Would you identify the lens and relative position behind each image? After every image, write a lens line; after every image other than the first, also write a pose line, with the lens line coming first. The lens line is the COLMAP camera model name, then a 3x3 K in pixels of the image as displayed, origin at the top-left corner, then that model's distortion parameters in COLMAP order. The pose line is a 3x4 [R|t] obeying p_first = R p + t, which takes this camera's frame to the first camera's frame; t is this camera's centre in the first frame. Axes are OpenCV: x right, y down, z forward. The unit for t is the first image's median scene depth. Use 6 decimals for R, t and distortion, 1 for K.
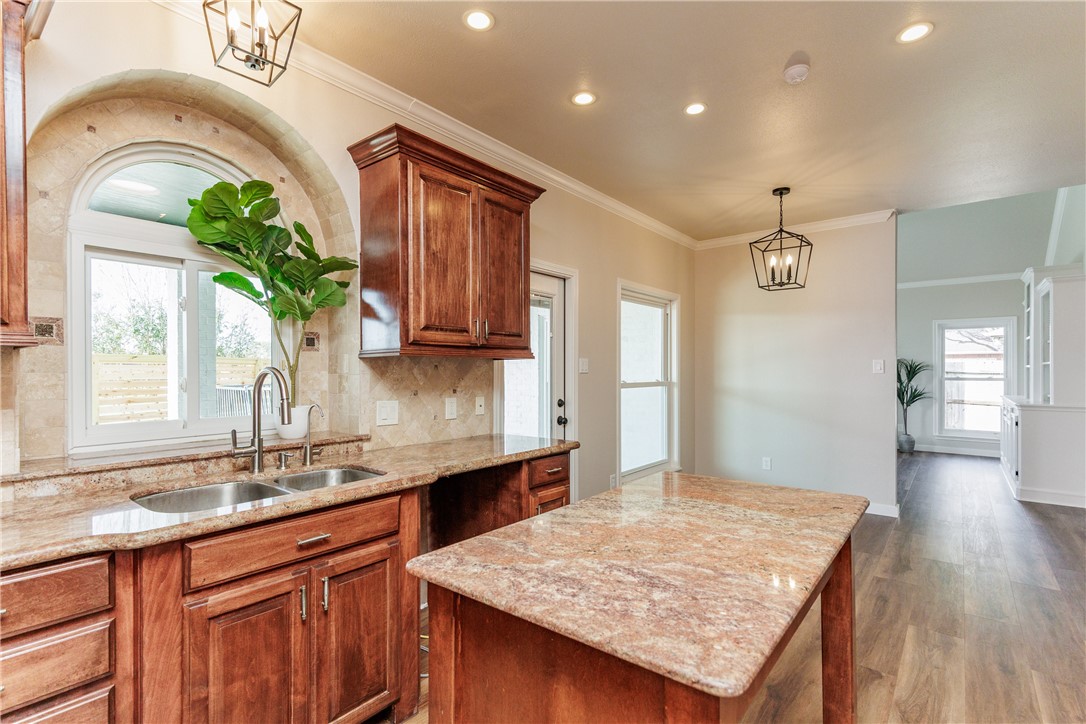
lens RADIAL K [[514.5, 0, 541.2], [0, 514.5, 370.0], [0, 0, 1]] dist [0.004069, 0.000139]
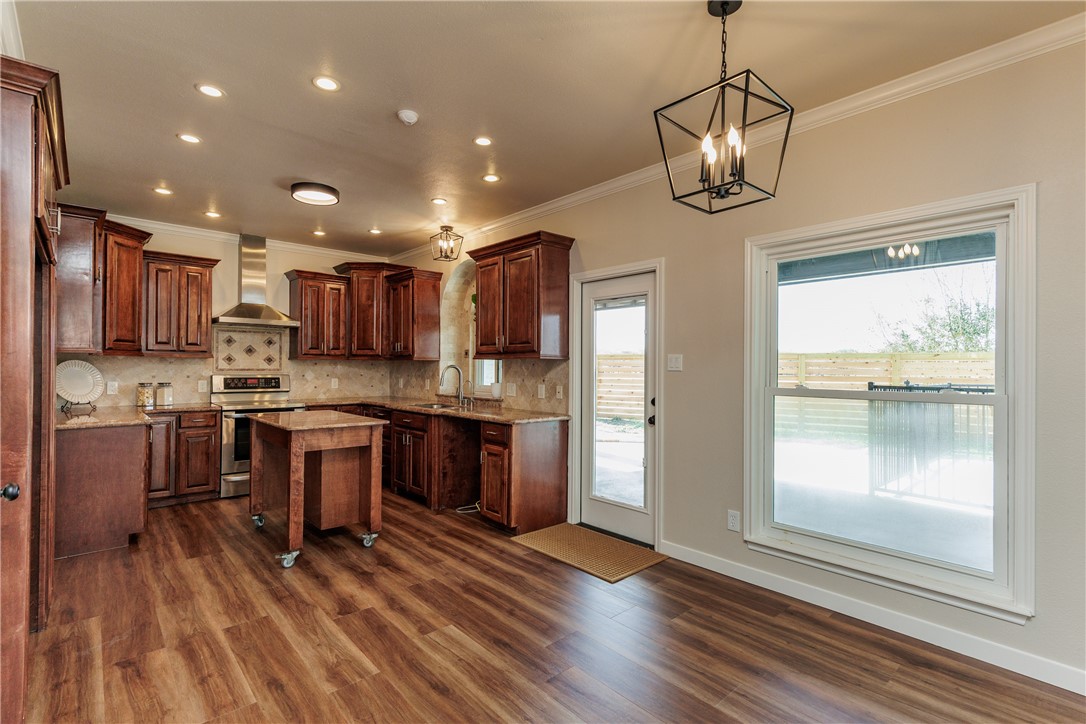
lens RADIAL K [[514.5, 0, 543.7], [0, 514.5, 365.0], [0, 0, 1]] dist [0.004069, 0.000139]
pose [[-0.159046, -0.002837, -0.987267, 1.548094], [-0.001419, 0.999995, -0.002645, -0.000858], [0.987270, 0.000980, -0.159049, 1.442007]]
